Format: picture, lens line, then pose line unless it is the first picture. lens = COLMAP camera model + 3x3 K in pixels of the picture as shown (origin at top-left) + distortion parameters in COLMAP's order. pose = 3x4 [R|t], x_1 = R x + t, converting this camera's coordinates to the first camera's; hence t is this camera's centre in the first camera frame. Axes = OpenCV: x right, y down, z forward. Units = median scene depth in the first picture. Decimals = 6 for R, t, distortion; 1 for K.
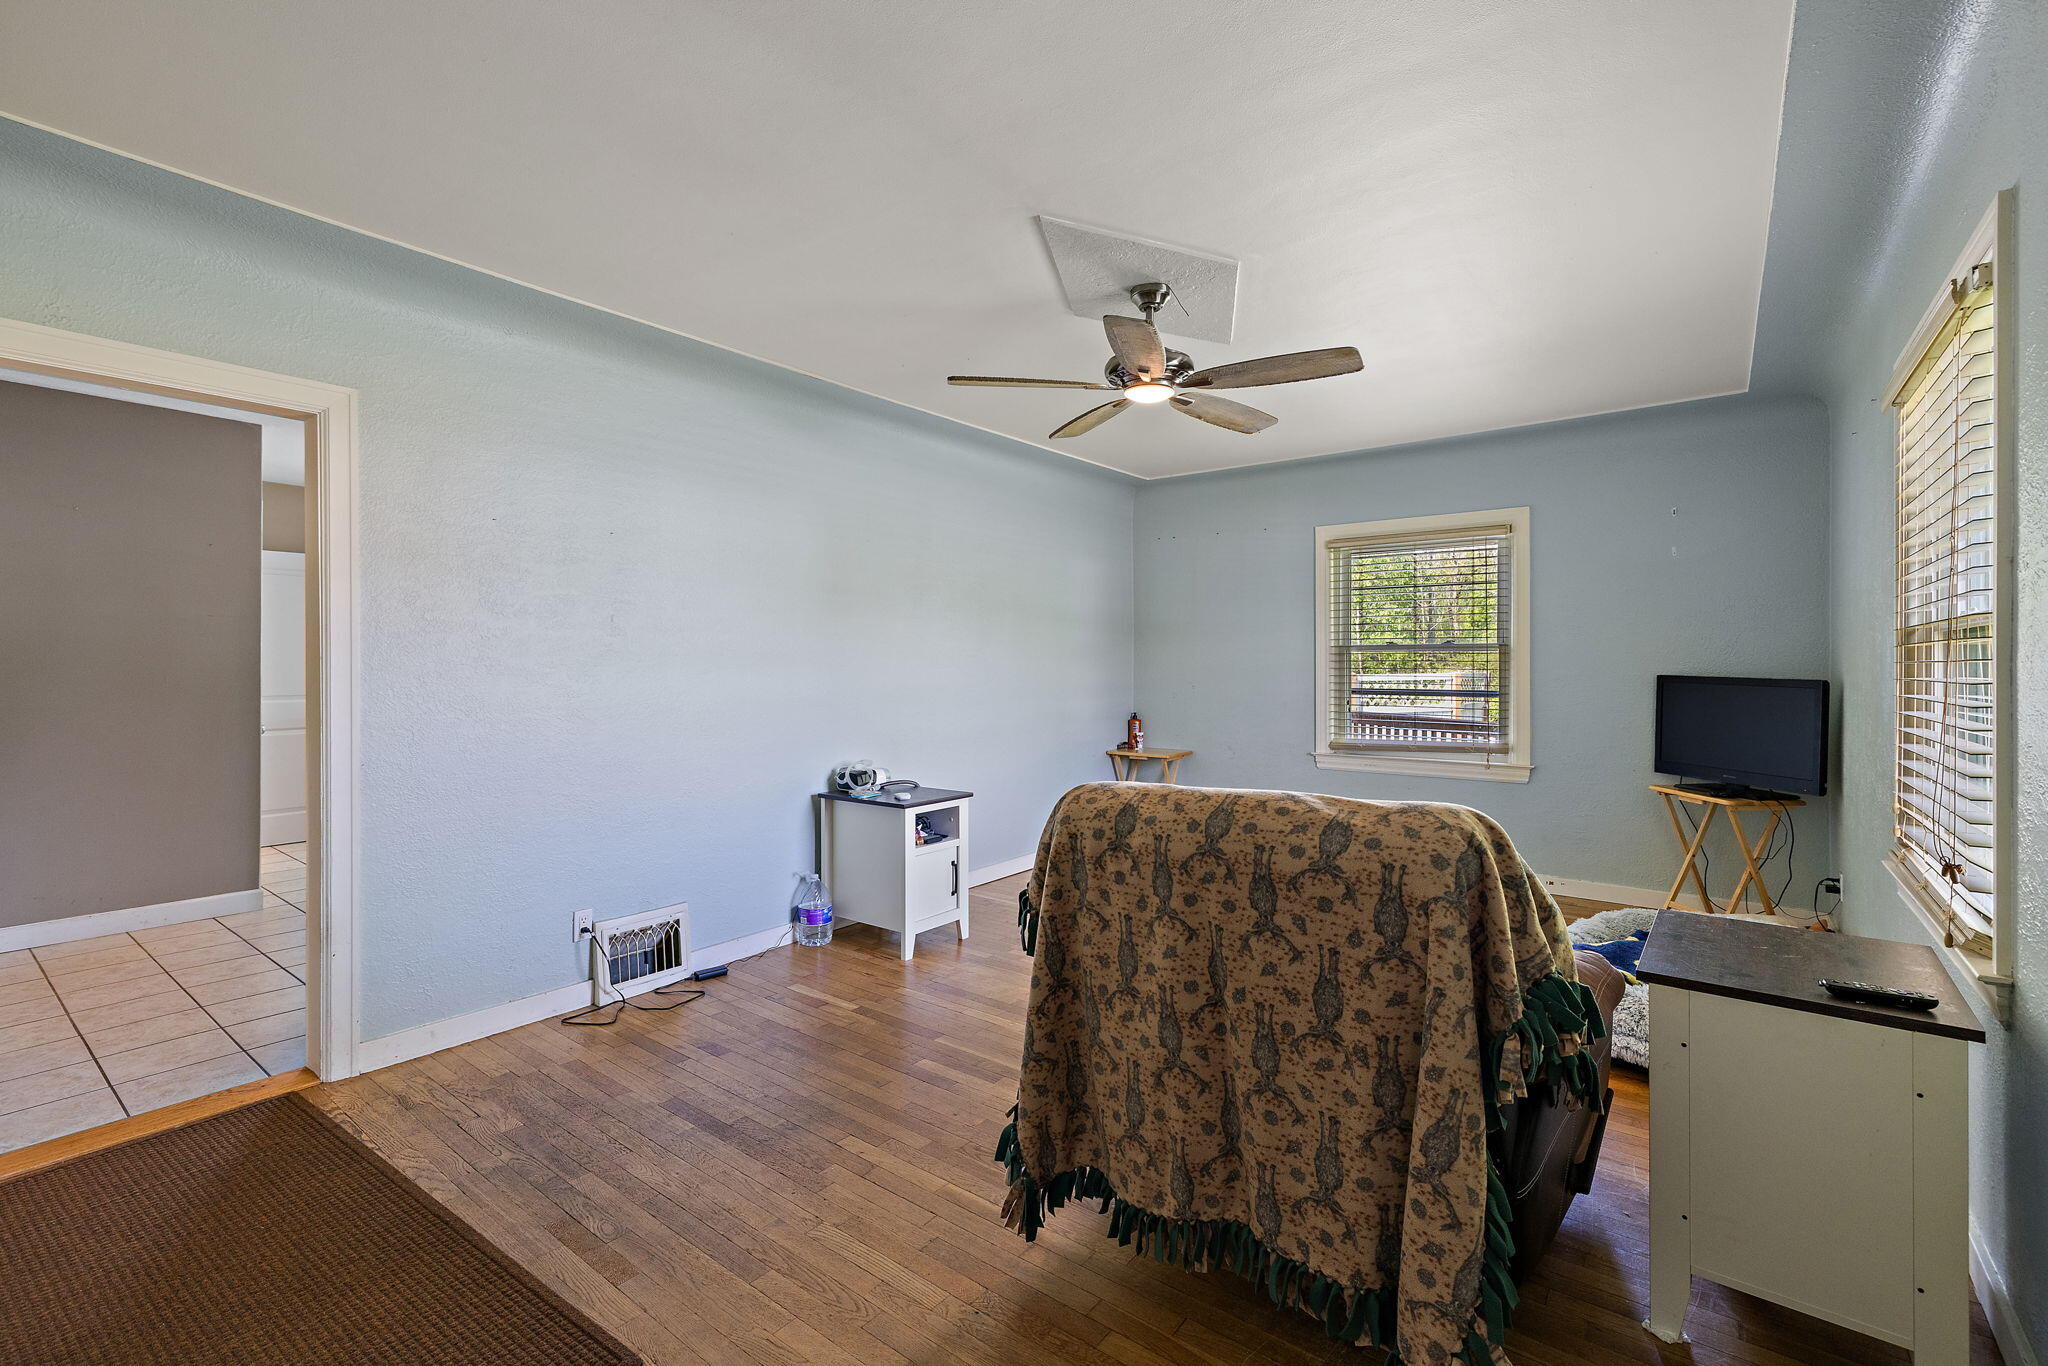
lens RADIAL K [[897.0, 0, 1018.7], [0, 897.0, 669.3], [0, 0, 1]] dist [0.001695, 0.000329]
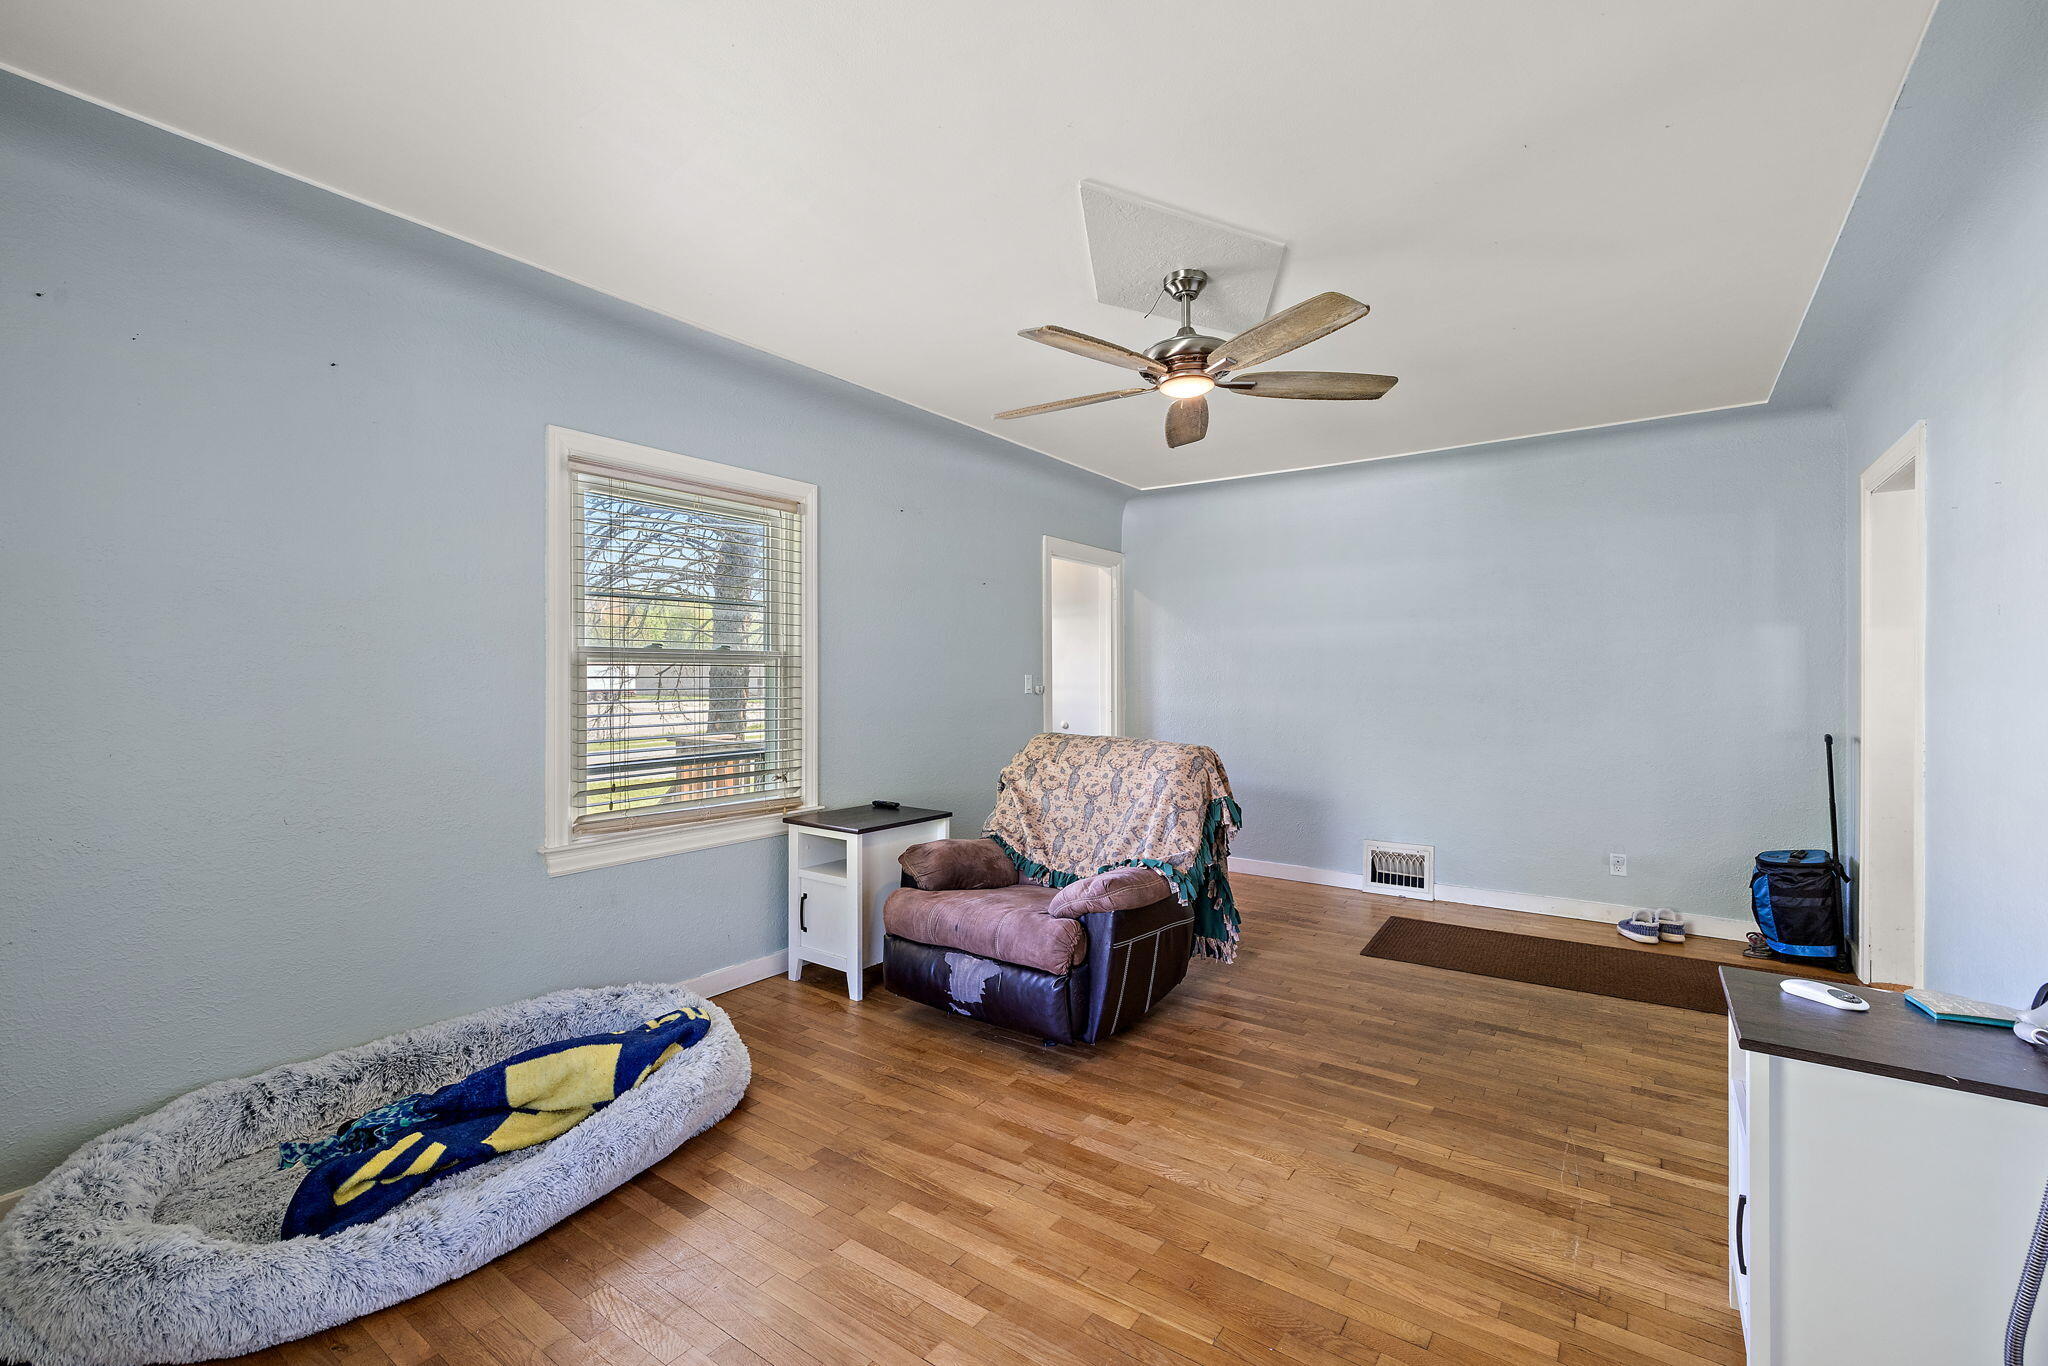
lens RADIAL K [[898.0, 0, 1018.6], [0, 898.0, 682.0], [0, 0, 1]] dist [0.001920, 0.000391]
pose [[-0.998776, -0.001151, -0.049457, 0.285423], [-0.001691, 0.999940, 0.010865, -0.010182], [0.049441, 0.010936, -0.998717, 1.483807]]
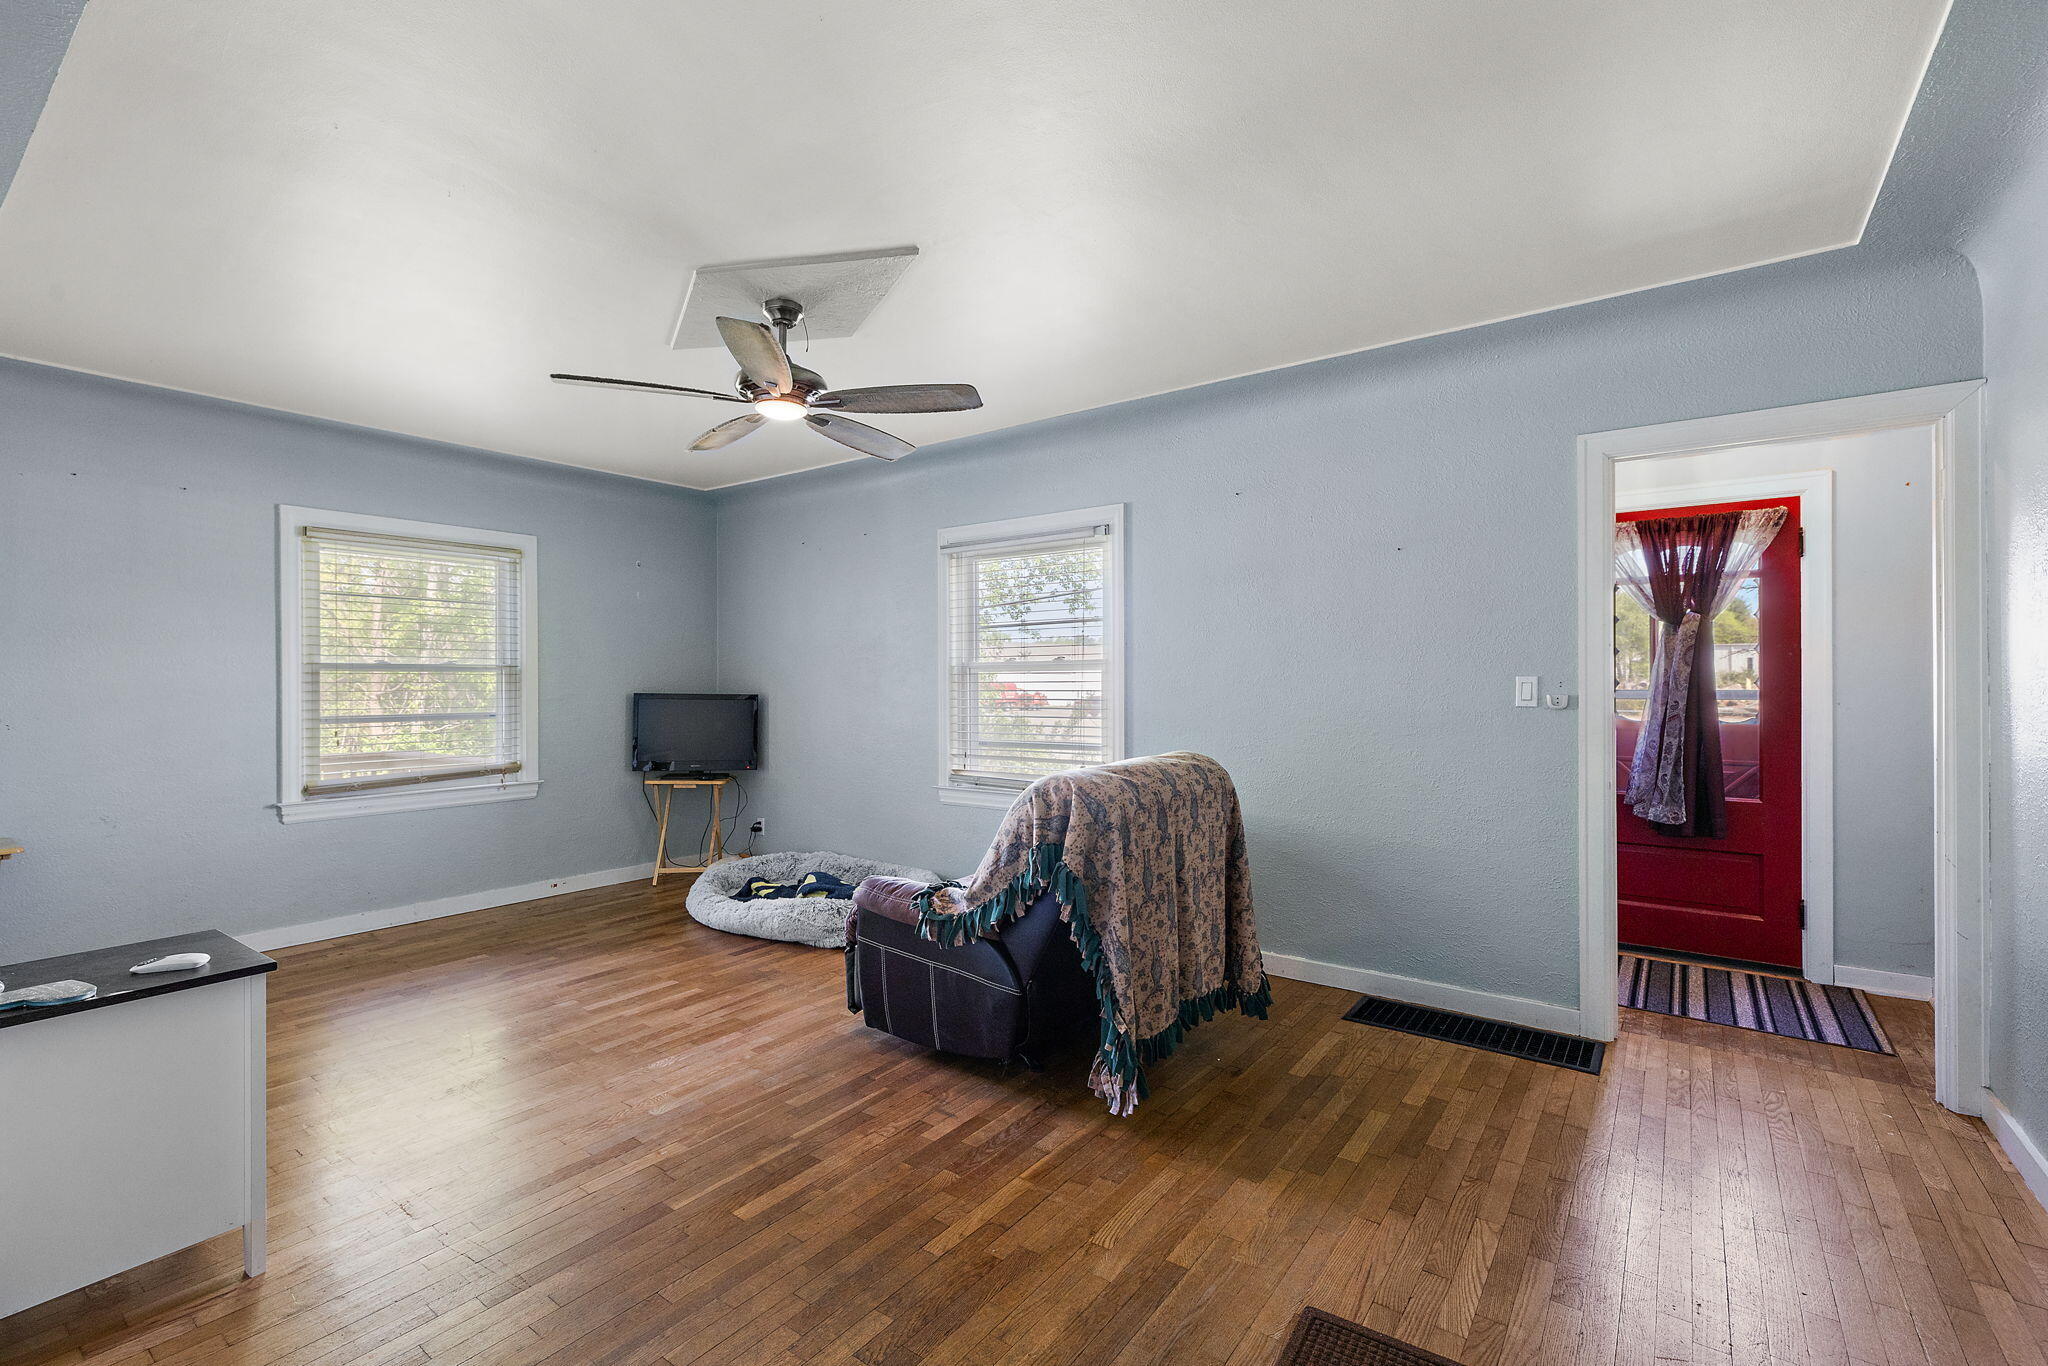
lens RADIAL K [[898.0, 0, 1018.6], [0, 898.0, 682.0], [0, 0, 1]] dist [0.001920, 0.000391]
pose [[-0.023111, 0.000308, 0.999733, -0.654396], [0.009561, 0.999954, -0.000087, -0.004758], [-0.999687, 0.009556, -0.023113, 0.589044]]
